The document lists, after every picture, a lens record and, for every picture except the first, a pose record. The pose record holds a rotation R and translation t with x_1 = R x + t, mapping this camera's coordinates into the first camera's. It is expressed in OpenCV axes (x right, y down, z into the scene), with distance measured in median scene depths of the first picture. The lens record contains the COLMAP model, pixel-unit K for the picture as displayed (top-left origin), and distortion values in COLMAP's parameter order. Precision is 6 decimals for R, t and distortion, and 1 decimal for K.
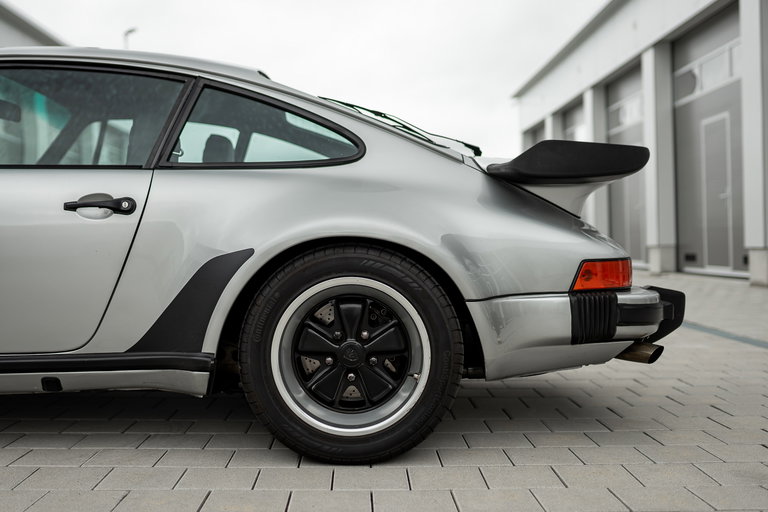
lens RADIAL K [[751.8, 0, 384.0], [0, 751.8, 256.0], [0, 0, 1]] dist [-0.017179, 0.000375]
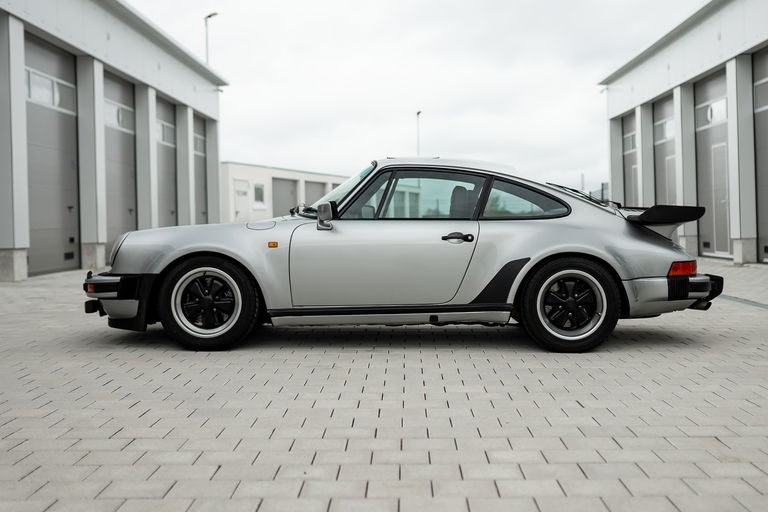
lens RADIAL K [[915.6, 0, 431.6], [0, 915.6, 236.7], [0, 0, 1]] dist [-0.020805, 0.002583]
pose [[0.999996, -0.000036, 0.002921, -0.455679], [0.000045, 0.999995, -0.003073, -0.061052], [-0.002921, 0.003073, 0.999991, -1.692296]]
